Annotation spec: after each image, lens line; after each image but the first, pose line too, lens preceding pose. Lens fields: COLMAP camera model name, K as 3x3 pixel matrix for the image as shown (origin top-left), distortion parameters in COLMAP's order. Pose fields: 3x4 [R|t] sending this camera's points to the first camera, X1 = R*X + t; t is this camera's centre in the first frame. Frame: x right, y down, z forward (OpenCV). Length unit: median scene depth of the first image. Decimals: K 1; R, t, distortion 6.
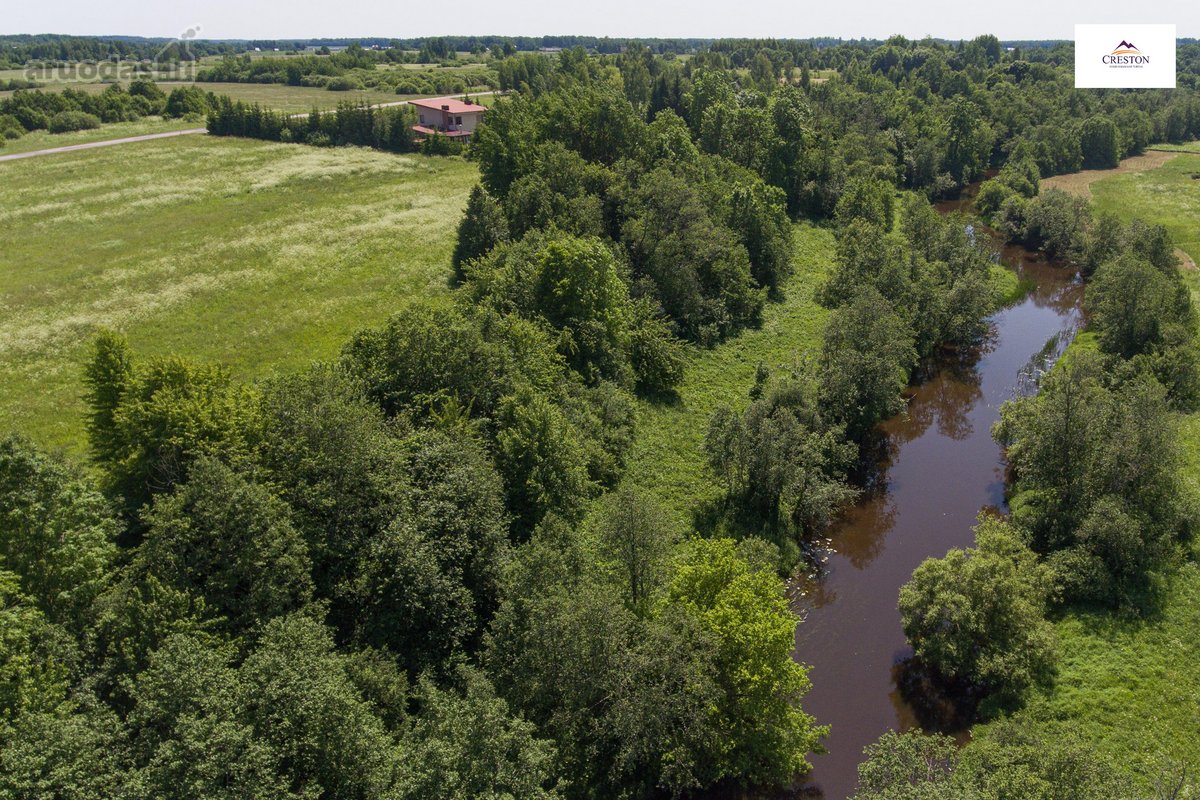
lens RADIAL K [[865.3, 0, 687.2], [0, 865.3, 399.5], [0, 0, 1]] dist [0.000649, -0.000122]
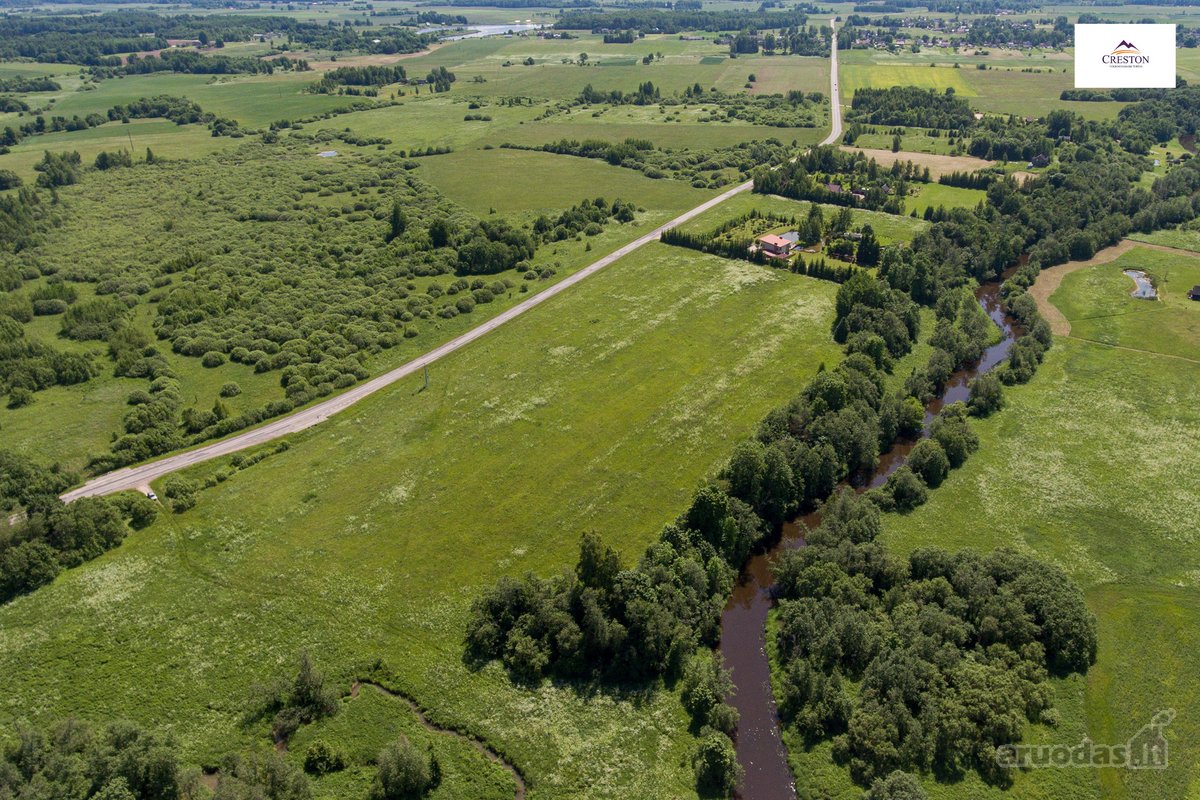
lens RADIAL K [[867.3, 0, 618.7], [0, 867.3, 401.1], [0, 0, 1]] dist [-0.005305, 0.003530]
pose [[0.983721, 0.067183, -0.166670, -0.207880], [-0.055673, 0.995791, 0.072802, -0.033345], [0.170859, -0.062338, 0.983322, -1.151582]]
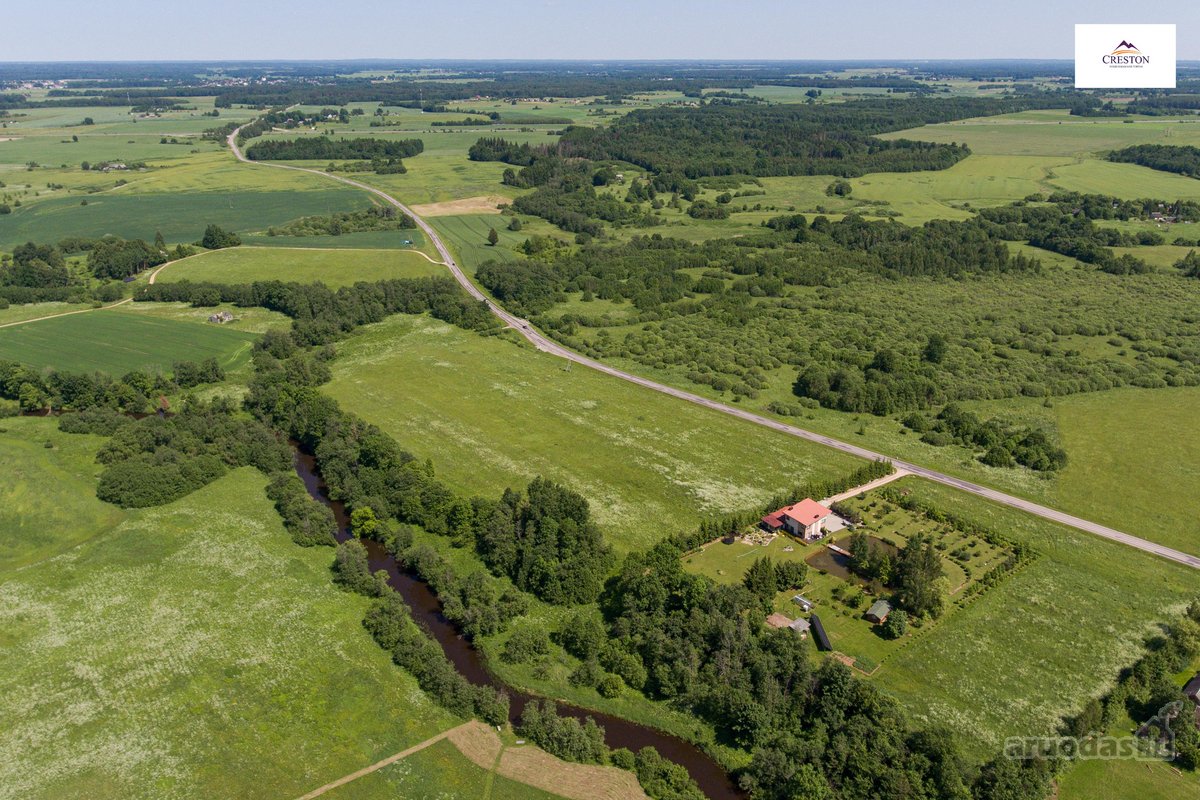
lens RADIAL K [[864.8, 0, 630.9], [0, 864.8, 402.3], [0, 0, 1]] dist [-0.002932, 0.003771]
pose [[-0.426007, 0.331784, -0.841687, 0.932044], [-0.352459, 0.795964, 0.492152, -0.932547], [0.833241, 0.506320, -0.222146, 0.753664]]
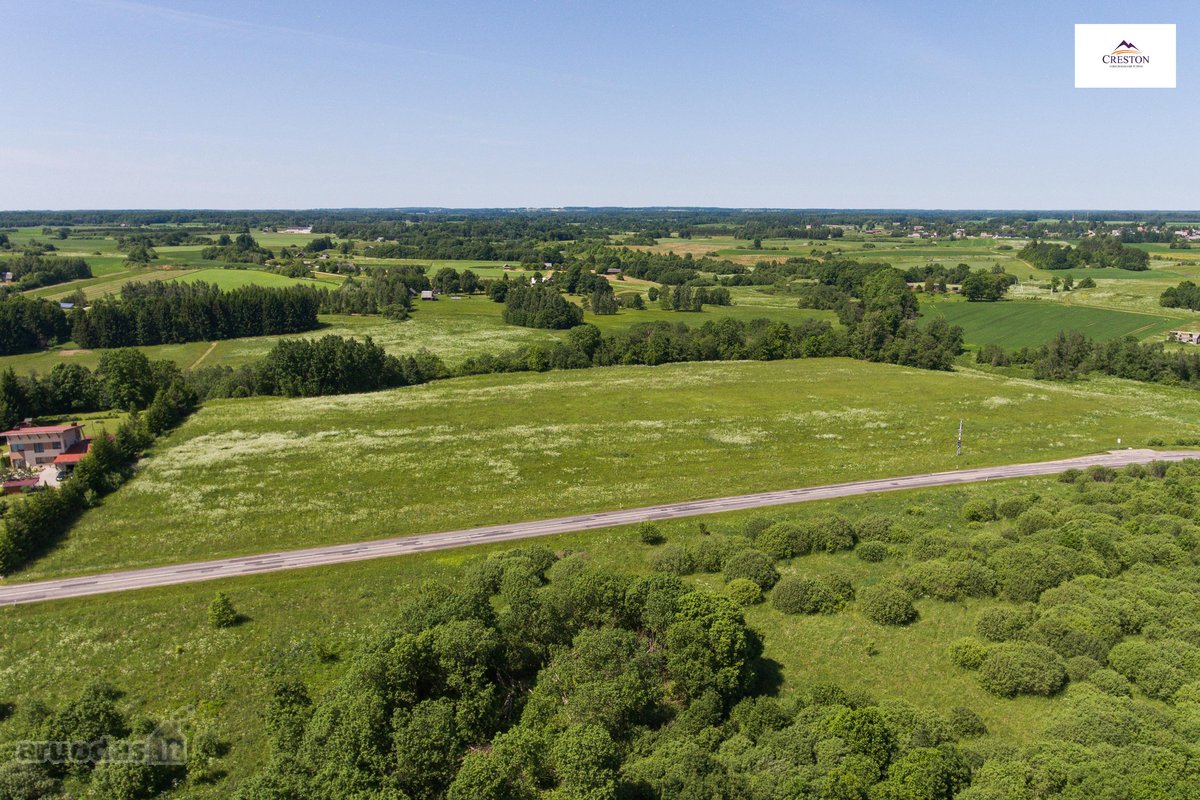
lens RADIAL K [[864.8, 0, 630.9], [0, 864.8, 402.3], [0, 0, 1]] dist [-0.002932, 0.003771]
pose [[-0.707021, -0.157772, 0.689369, -1.106698], [0.269304, 0.841284, 0.468740, -0.501824], [-0.653909, 0.517058, -0.552317, 0.839903]]
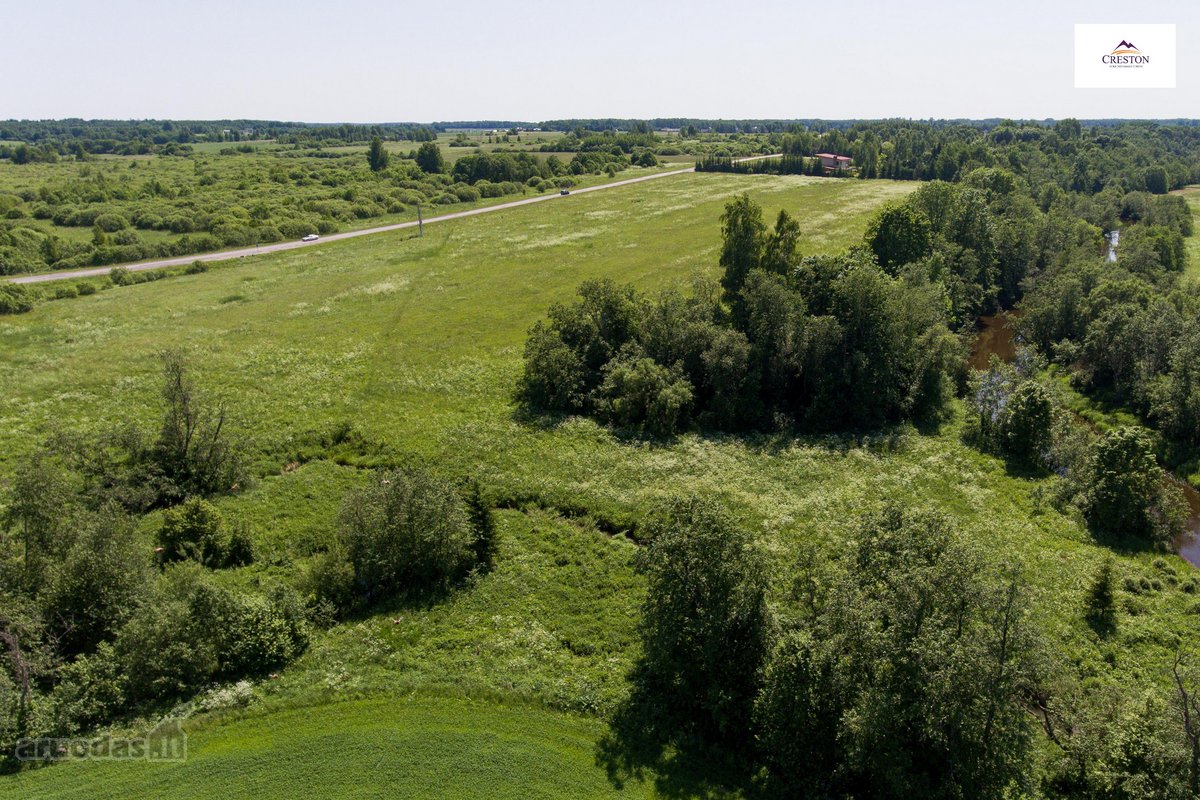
lens RADIAL K [[845.9, 0, 682.6], [0, 845.9, 398.8], [0, 0, 1]] dist [0.000686, -0.001103]
pose [[0.997420, 0.016653, -0.069833, -0.370715], [-0.021910, 0.996928, -0.075202, 0.309004], [0.068366, 0.076538, 0.994720, -0.771805]]
